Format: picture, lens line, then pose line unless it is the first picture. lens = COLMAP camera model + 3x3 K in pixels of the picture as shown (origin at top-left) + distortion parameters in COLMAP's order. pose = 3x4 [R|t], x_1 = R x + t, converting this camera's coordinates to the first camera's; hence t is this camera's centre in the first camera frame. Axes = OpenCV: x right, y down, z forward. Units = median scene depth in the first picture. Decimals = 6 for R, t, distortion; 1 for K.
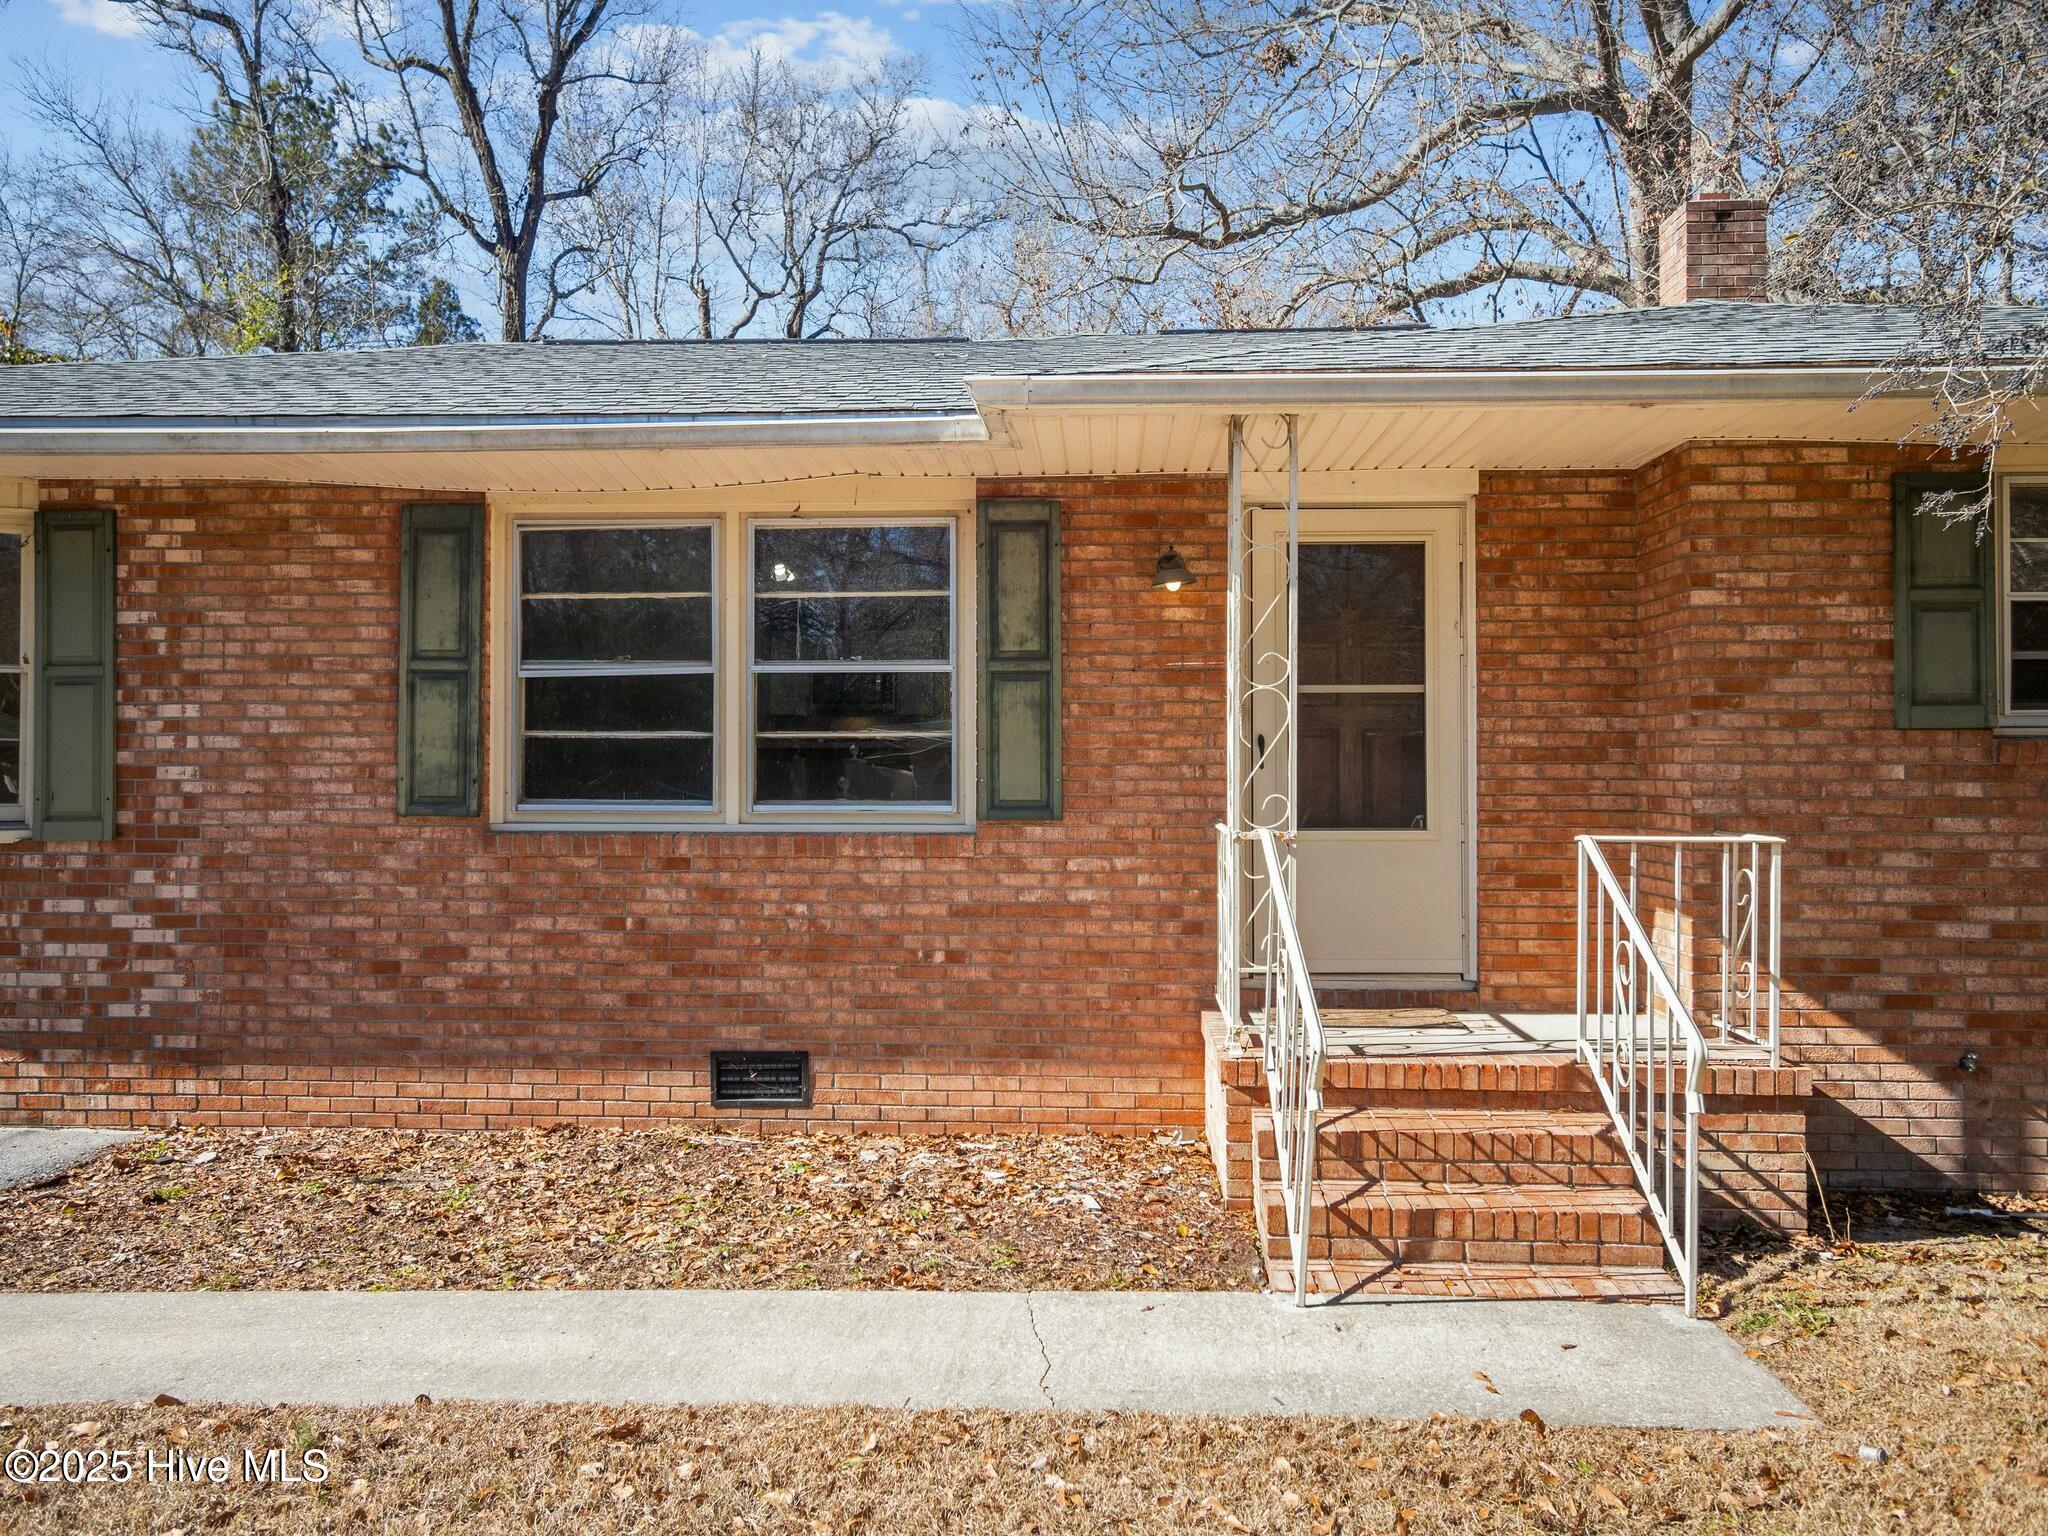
lens RADIAL K [[1610.4, 0, 1015.4], [0, 1610.4, 730.2], [0, 0, 1]] dist [0.003865, 0.011909]
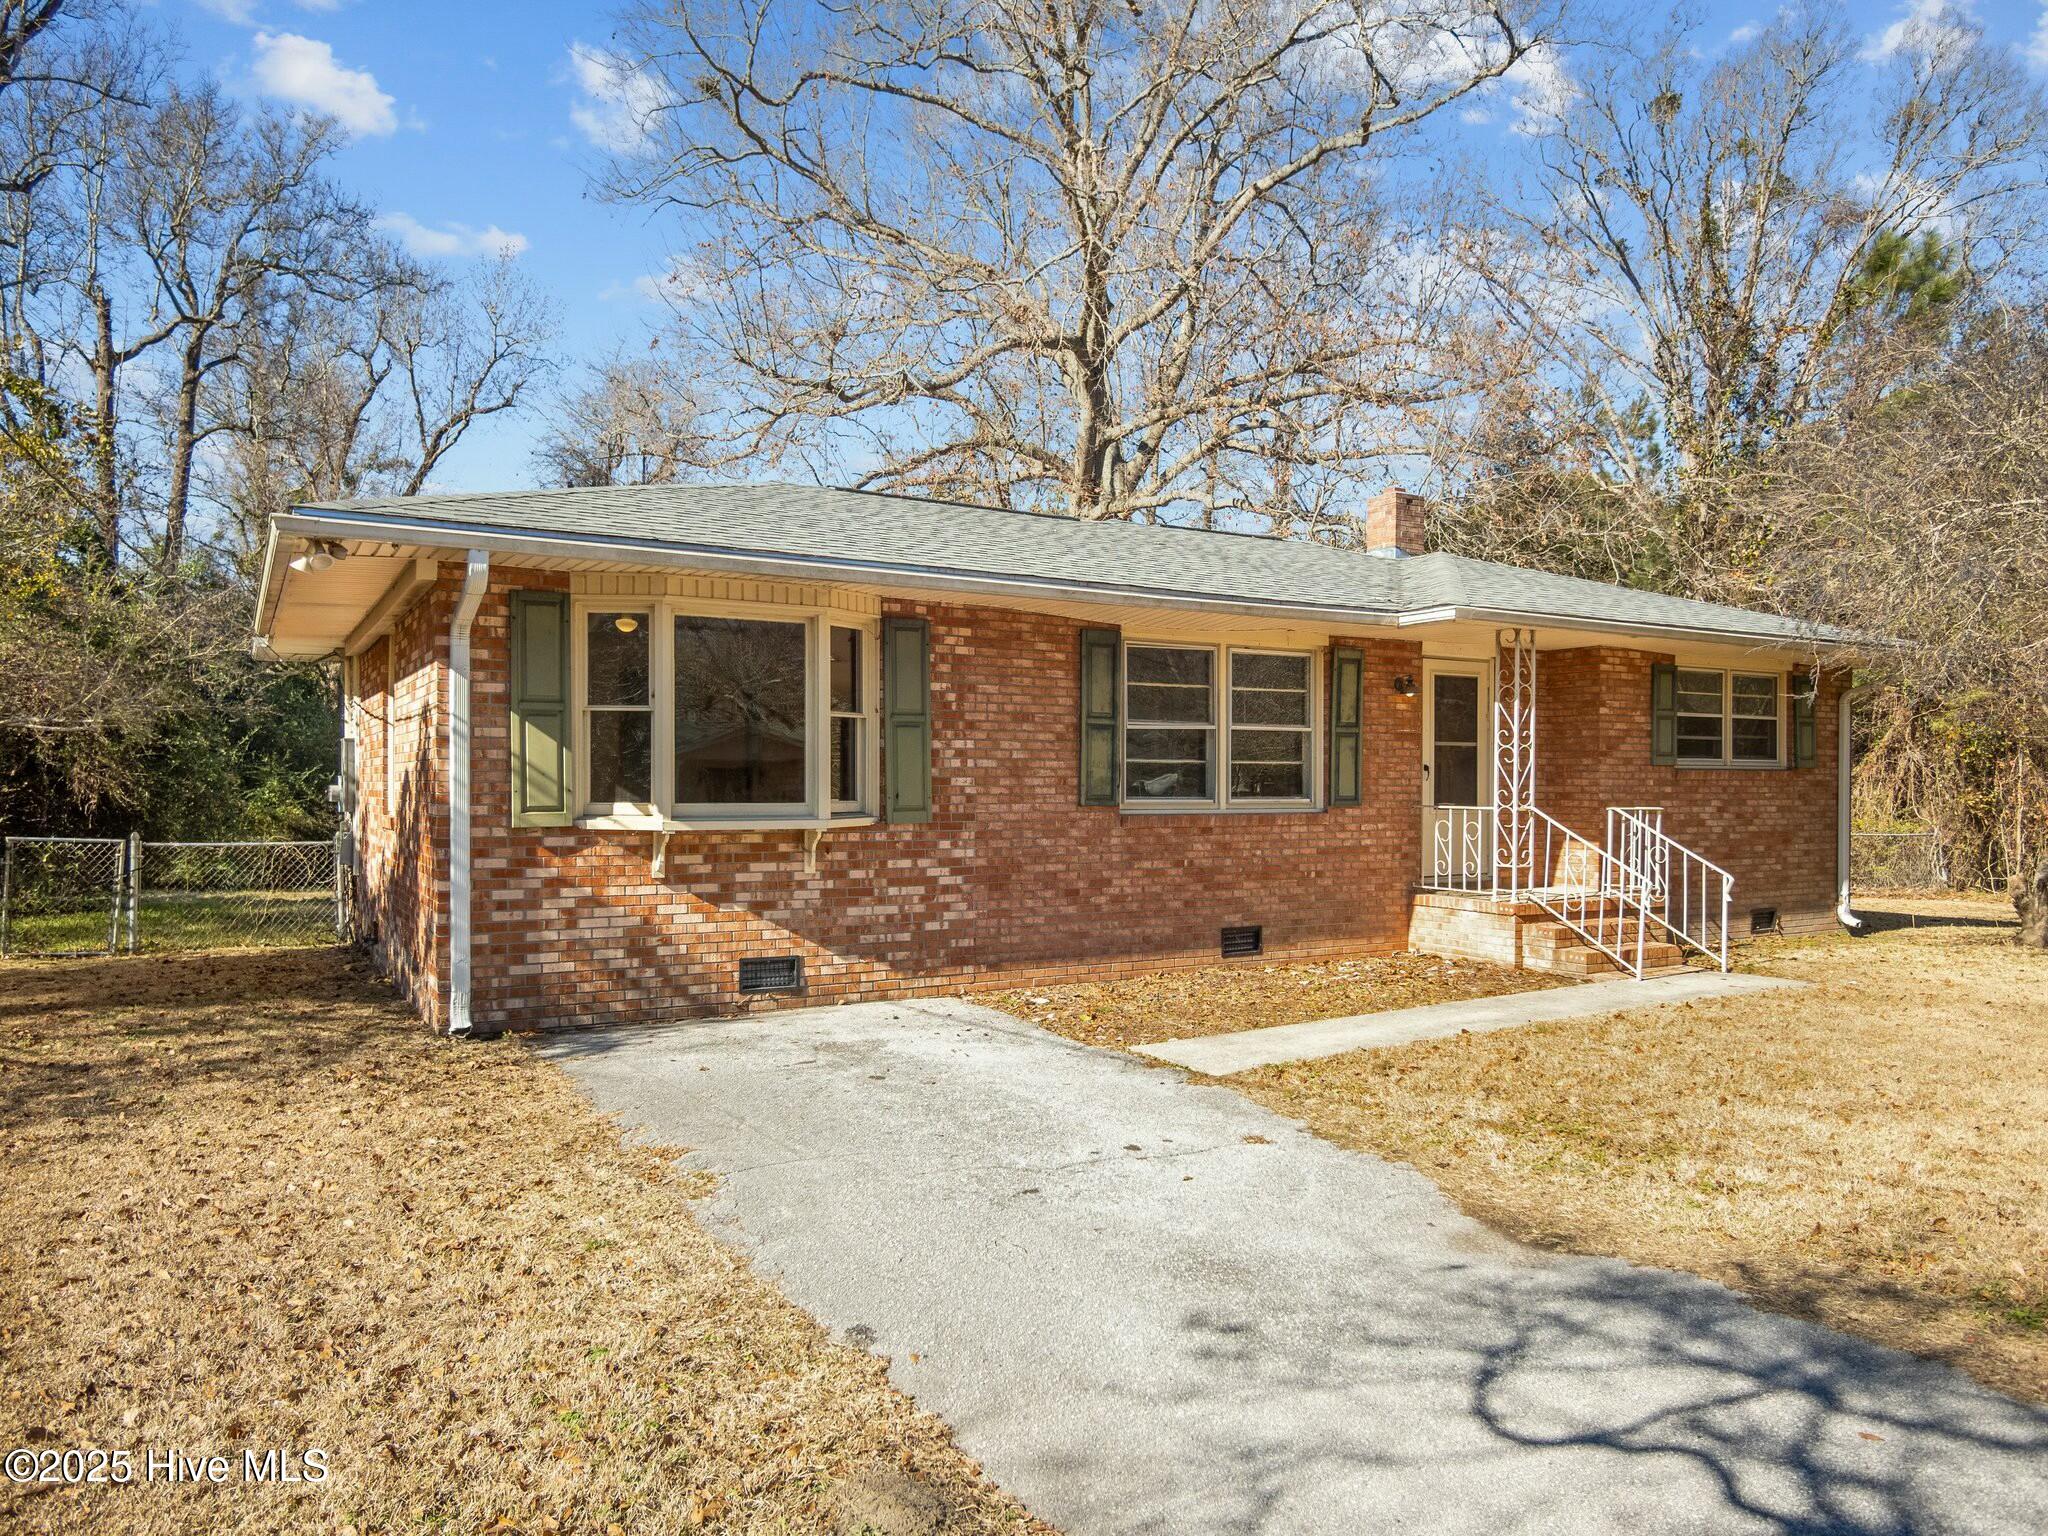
lens RADIAL K [[1379.6, 0, 1024.0], [0, 1379.6, 768.0], [0, 0, 1]] dist [-0.000503, 0.002701]
pose [[0.832681, 0.007583, 0.553701, -1.299862], [-0.015485, 0.999834, 0.009595, -0.002066], [-0.553536, -0.016564, 0.832661, -0.223286]]
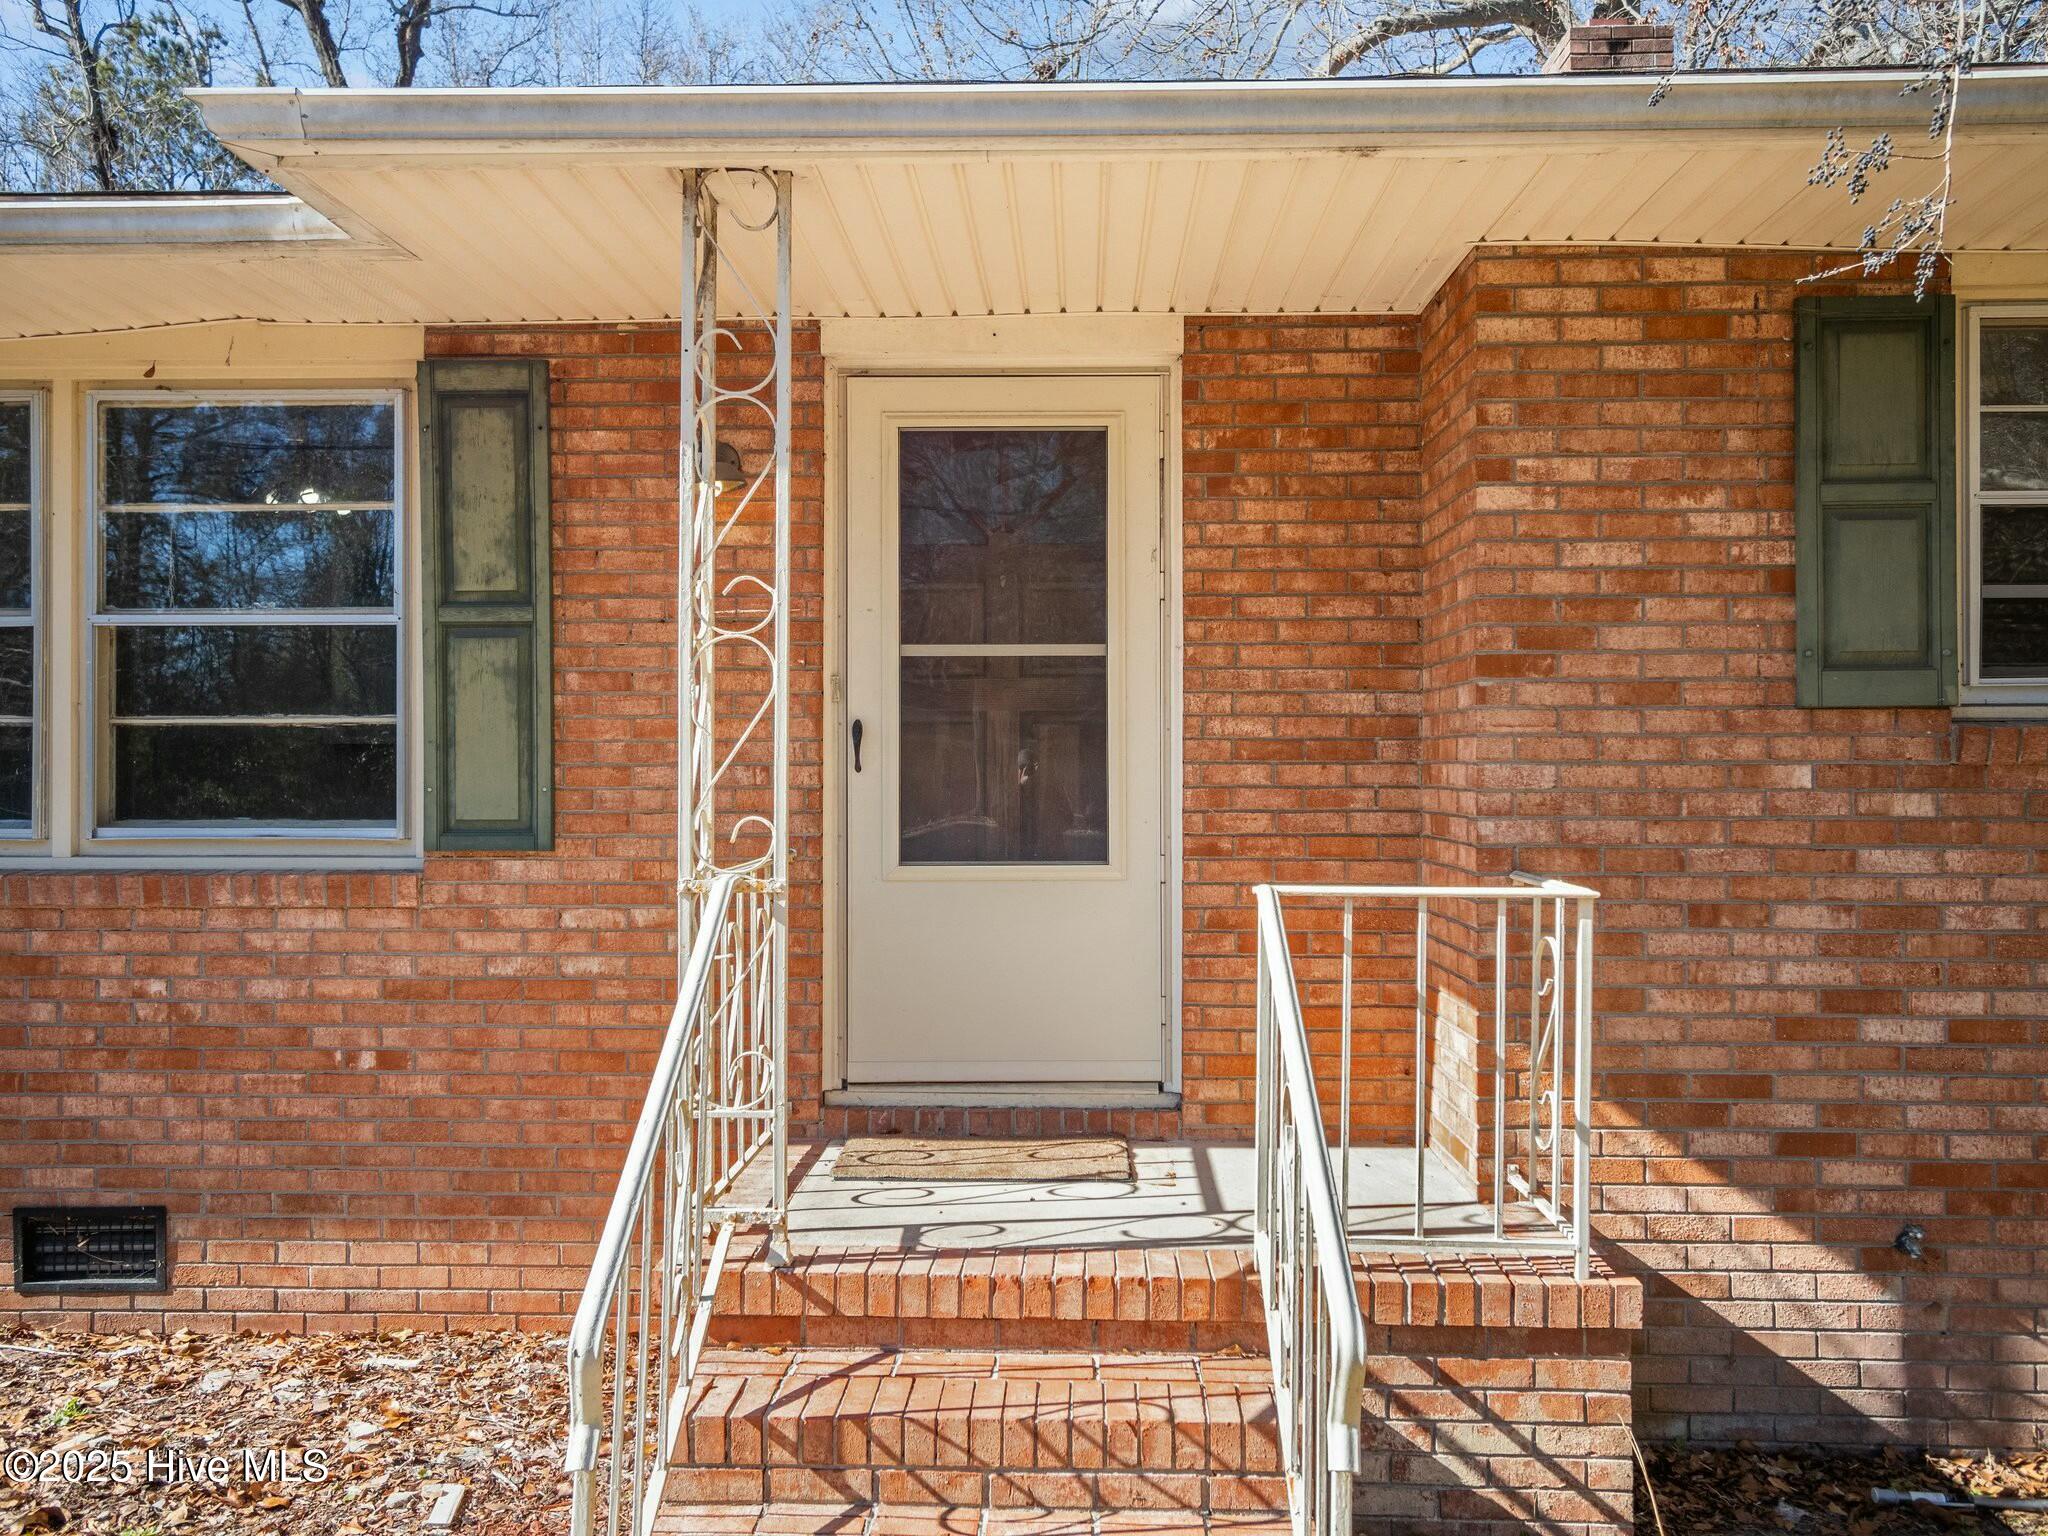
lens RADIAL K [[1644.4, 0, 1031.4], [0, 1644.4, 742.2], [0, 0, 1]] dist [0.010006, 0.008728]
pose [[0.999667, -0.000347, 0.025800, 0.206067], [0.000151, 0.999971, 0.007570, 0.006793], [-0.025802, -0.007563, 0.999638, 0.327689]]
